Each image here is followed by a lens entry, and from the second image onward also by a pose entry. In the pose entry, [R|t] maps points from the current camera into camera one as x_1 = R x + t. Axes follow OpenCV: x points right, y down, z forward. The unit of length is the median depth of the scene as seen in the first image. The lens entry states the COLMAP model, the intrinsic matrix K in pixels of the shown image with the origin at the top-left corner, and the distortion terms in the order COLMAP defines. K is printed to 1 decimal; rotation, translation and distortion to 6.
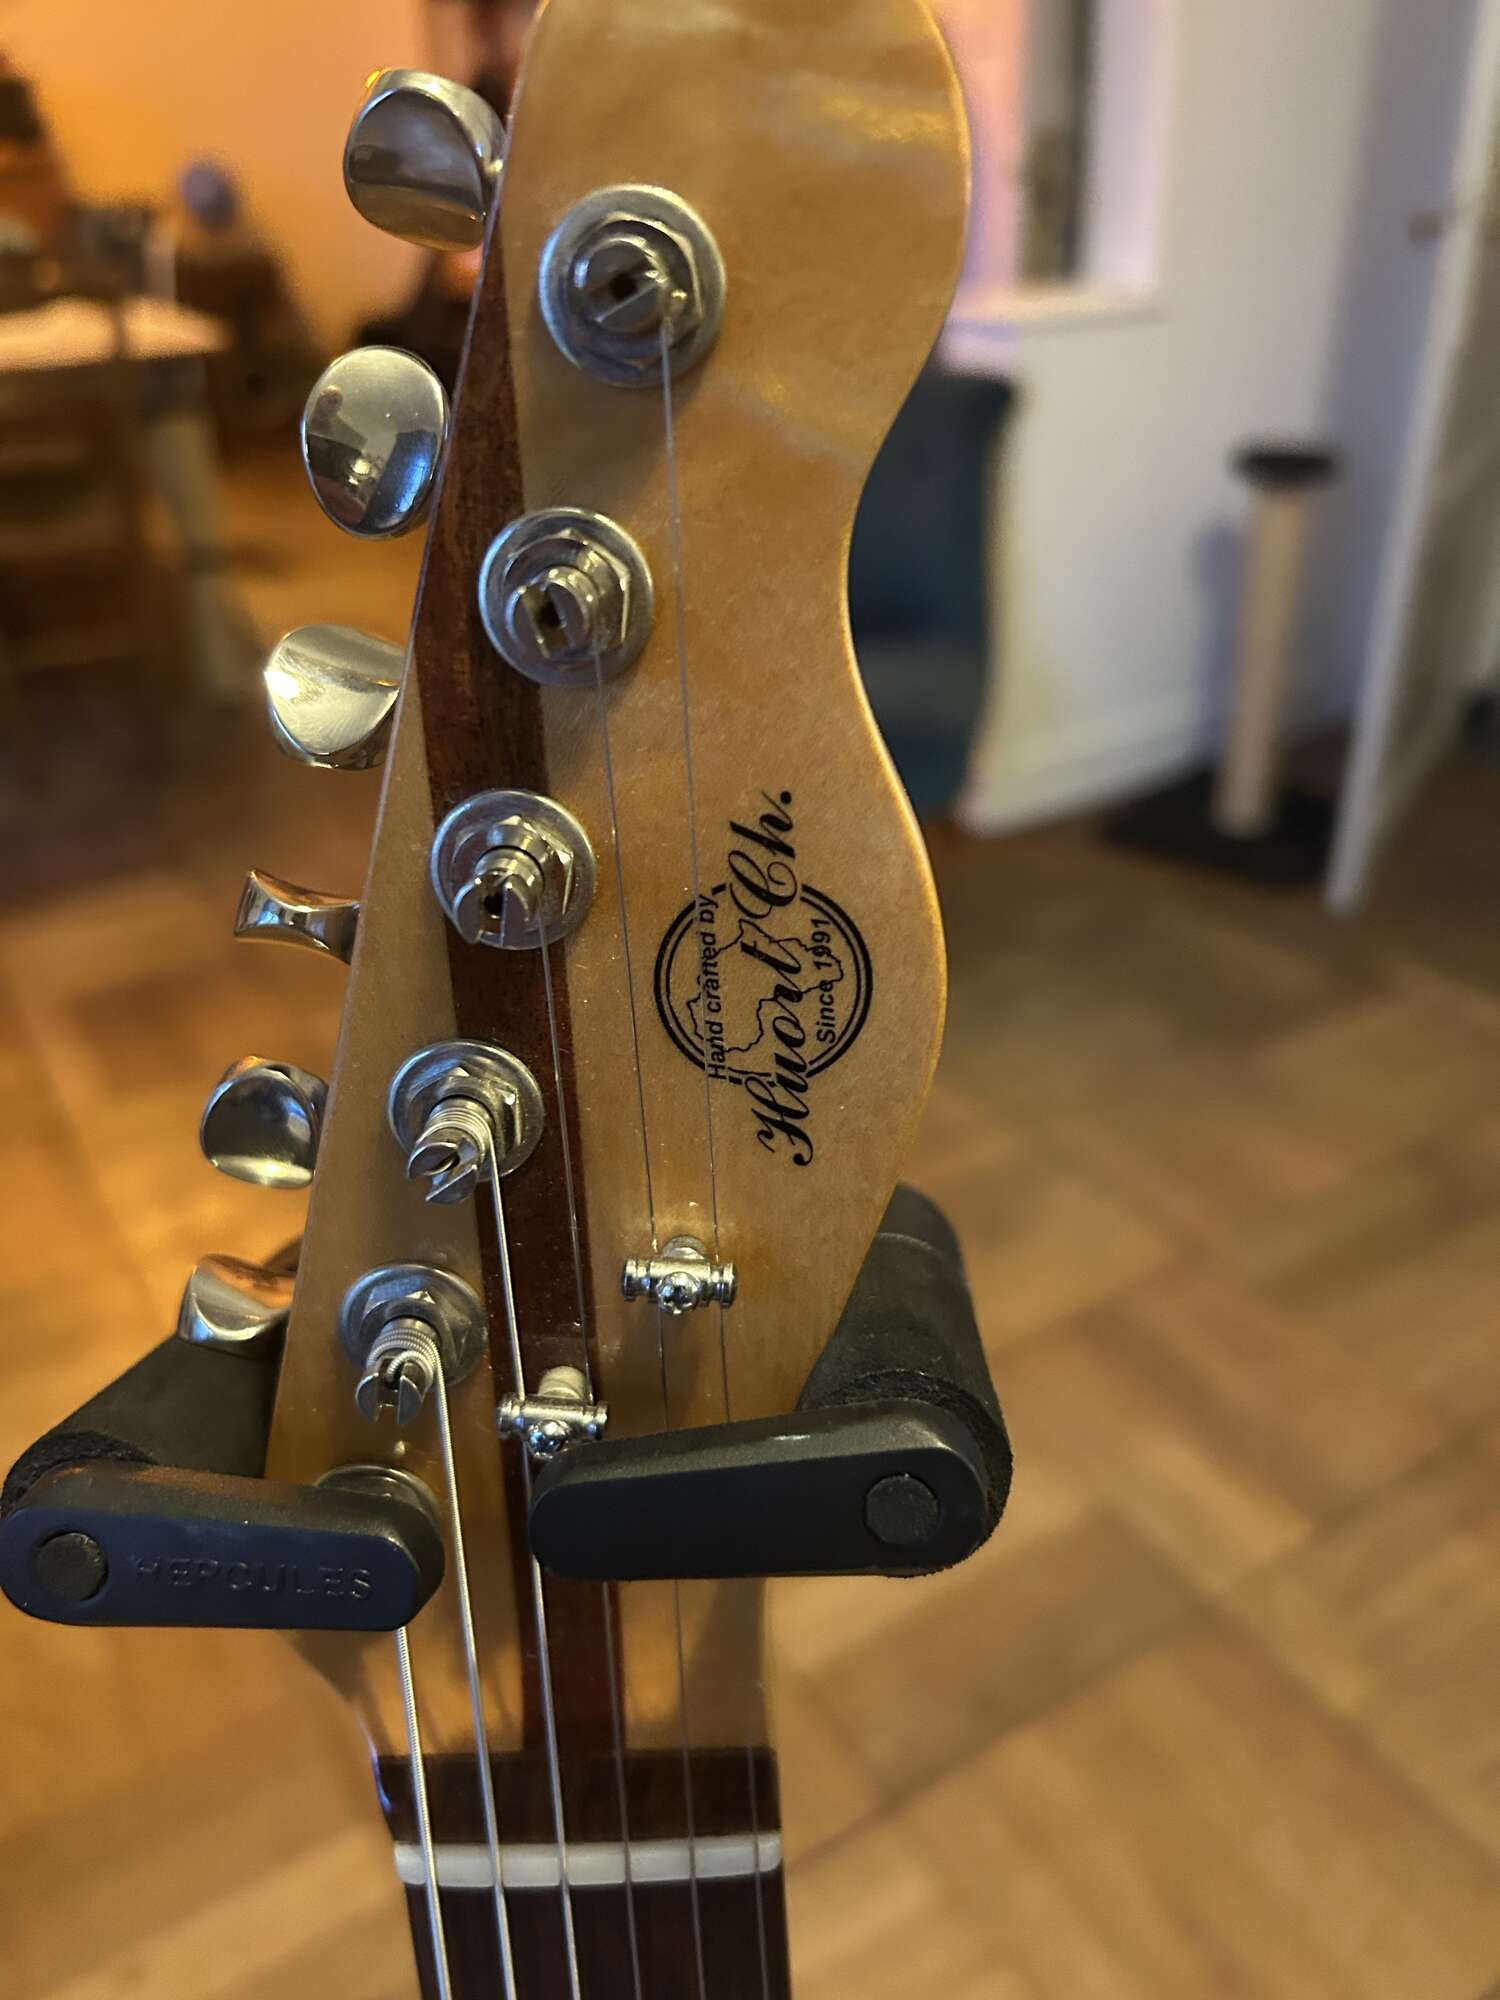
lens RADIAL K [[1493.1, 0, 755.7], [0, 1493.1, 1042.3], [0, 0, 1]] dist [-0.053380, -0.002460]
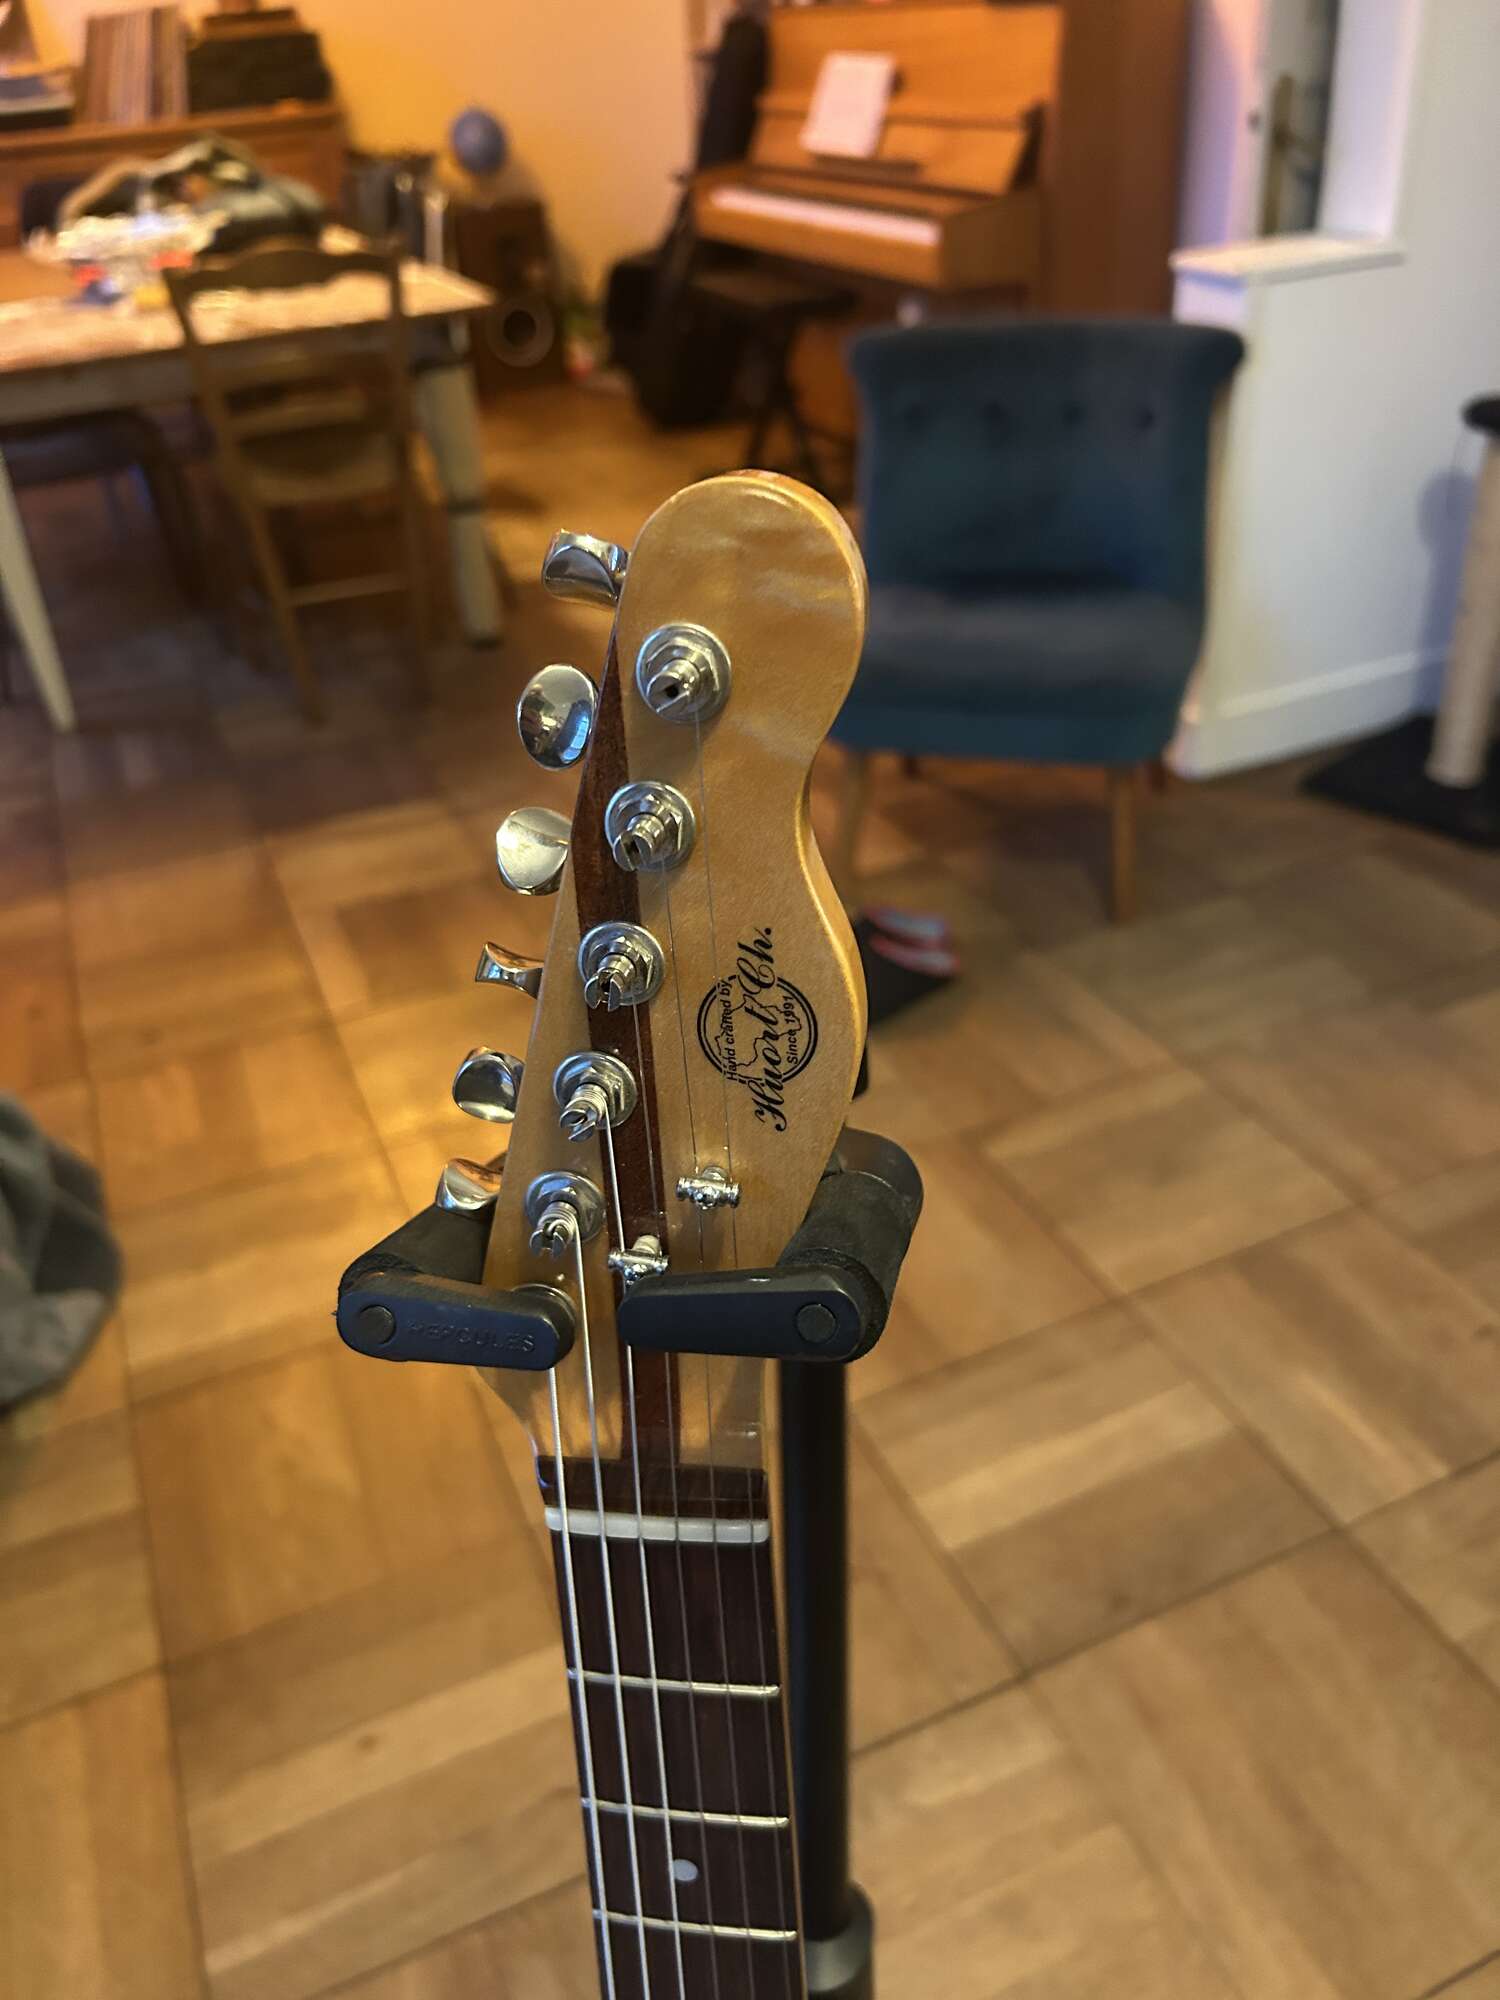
lens RADIAL K [[1515.6, 0, 750.0], [0, 1515.6, 1000.0], [0, 0, 1]] dist [-0.089440, -0.002651]
pose [[0.986043, 0.046290, -0.159929, 0.271036], [-0.041154, 0.998530, 0.035276, -0.131341], [0.161327, -0.028202, 0.986498, -0.755658]]
